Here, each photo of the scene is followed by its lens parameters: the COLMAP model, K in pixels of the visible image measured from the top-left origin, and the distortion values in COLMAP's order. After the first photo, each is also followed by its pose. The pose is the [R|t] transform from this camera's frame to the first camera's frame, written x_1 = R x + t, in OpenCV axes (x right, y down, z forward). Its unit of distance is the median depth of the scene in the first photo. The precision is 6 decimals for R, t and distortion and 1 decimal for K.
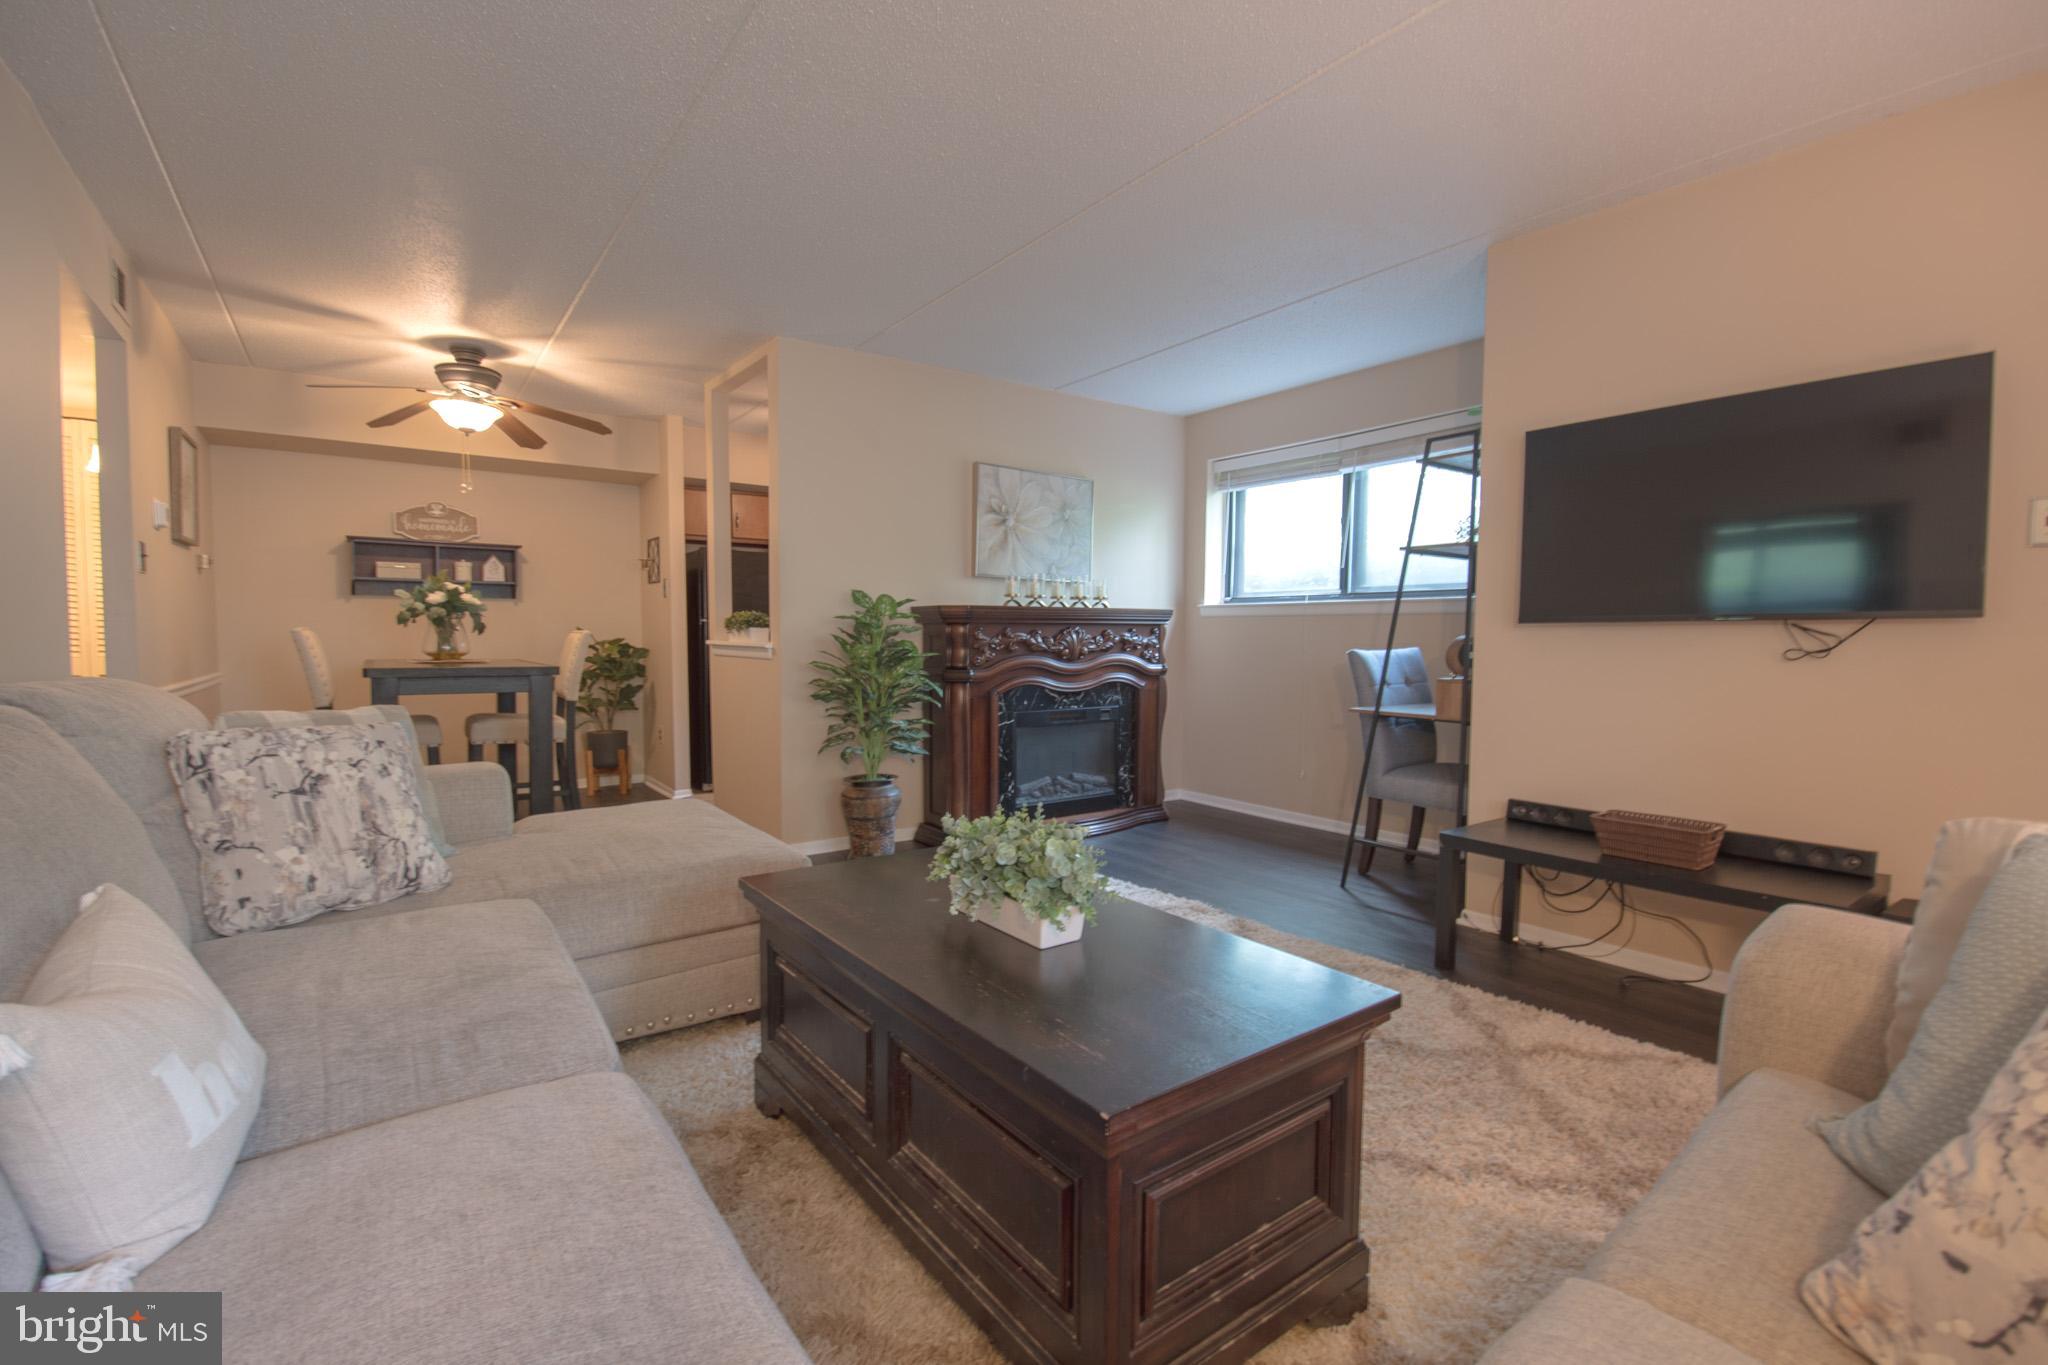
lens RADIAL K [[907.4, 0, 983.6], [0, 907.4, 676.9], [0, 0, 1]] dist [0.082099, -0.000066]
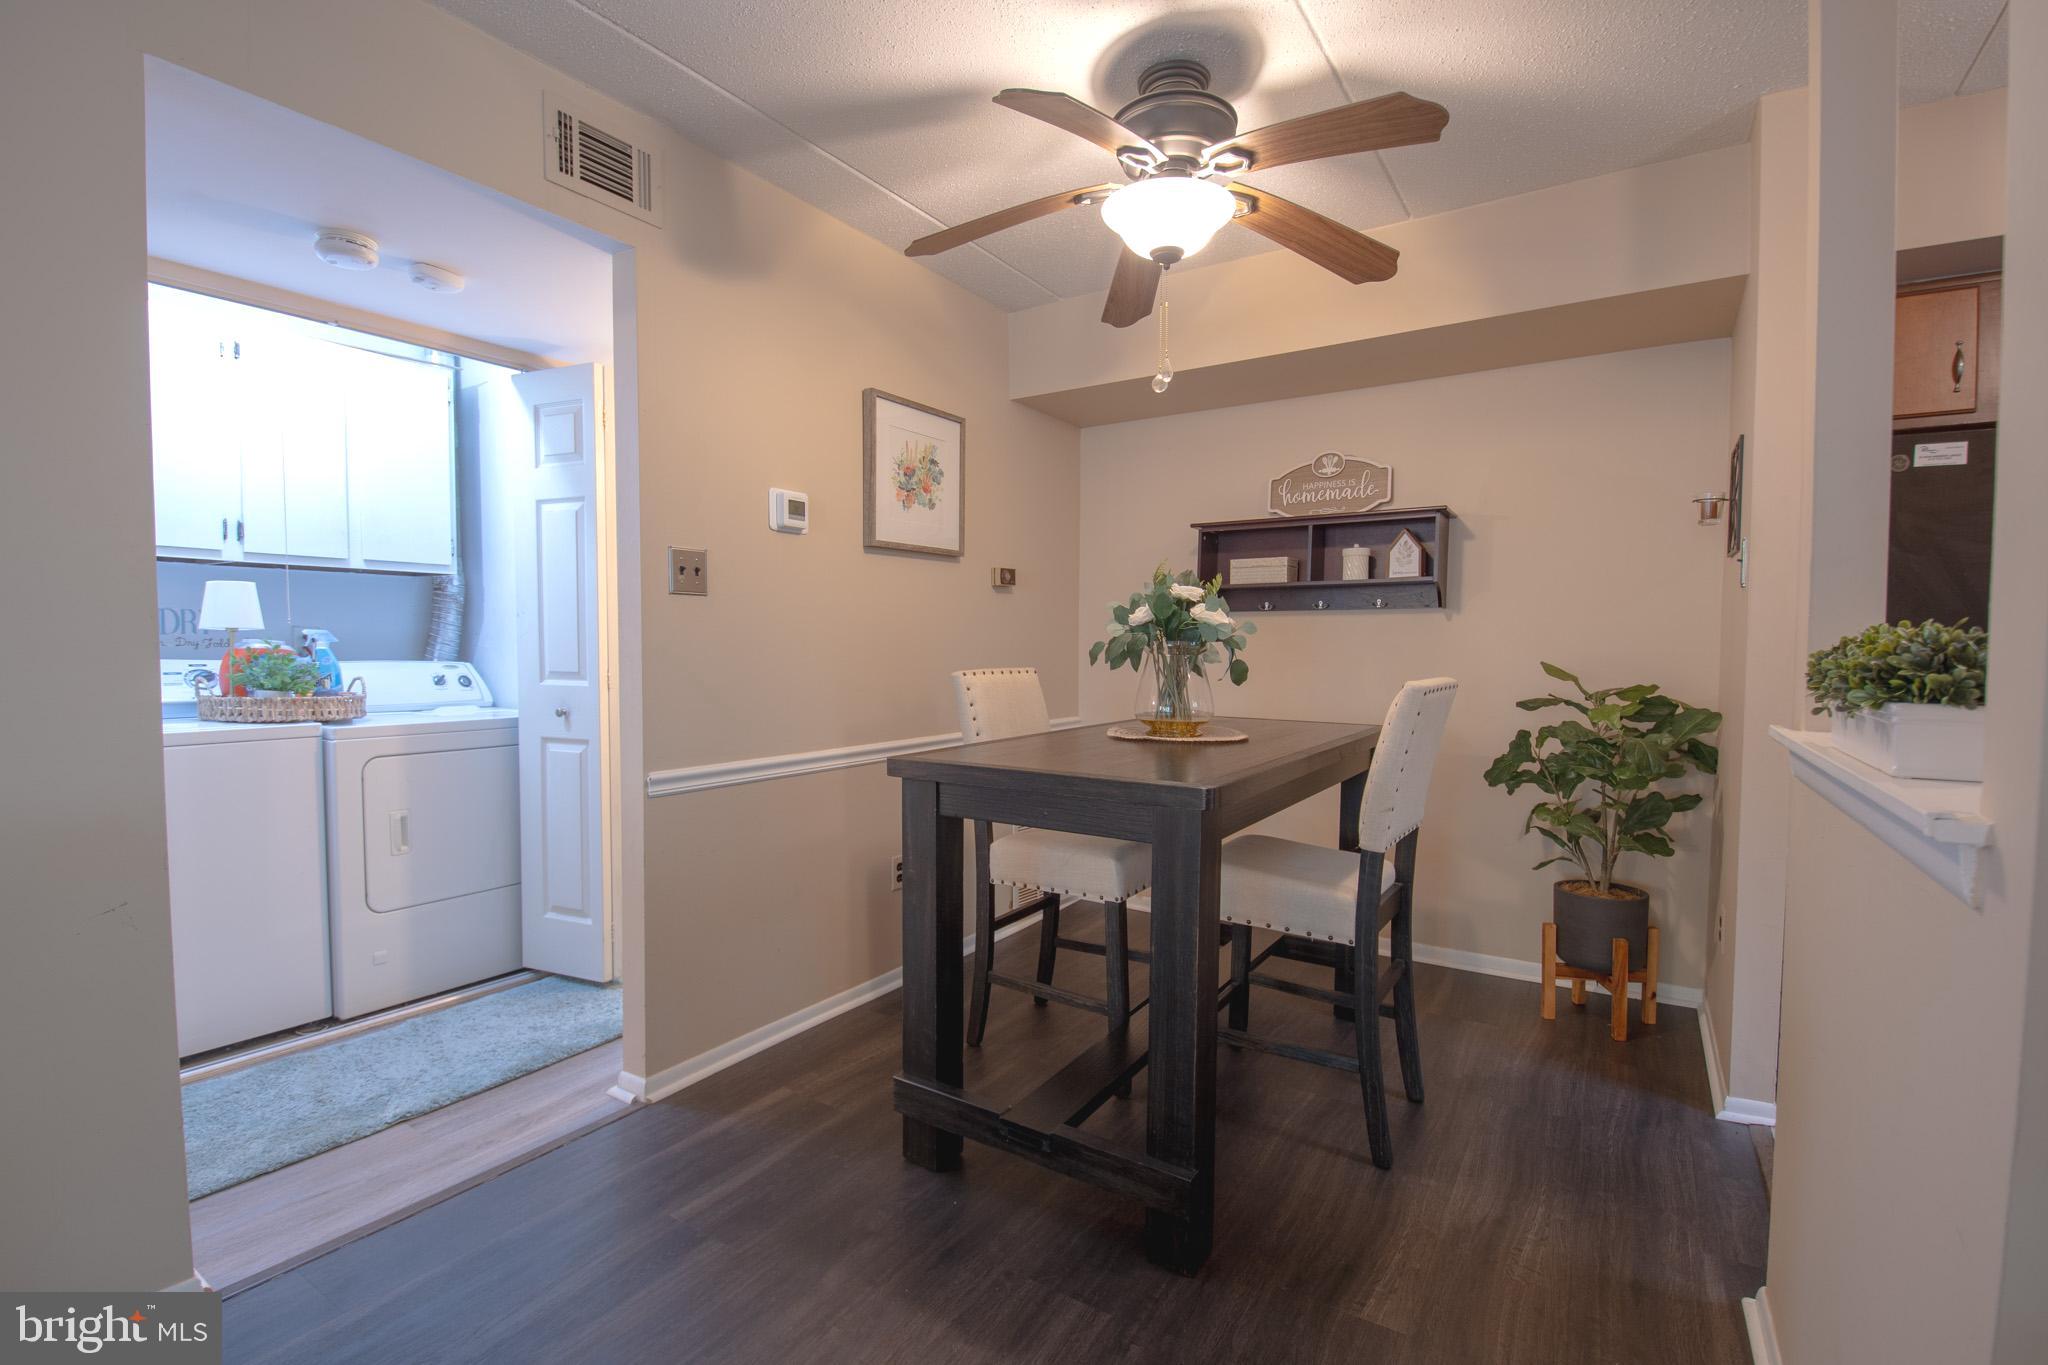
lens RADIAL K [[919.3, 0, 1014.0], [0, 919.3, 690.2], [0, 0, 1]] dist [0.000462, -0.000209]
pose [[0.389522, 0.043245, -0.920001, -0.132463], [-0.040599, 0.998732, 0.029757, -0.050943], [0.920122, 0.025761, 0.390784, 0.681560]]
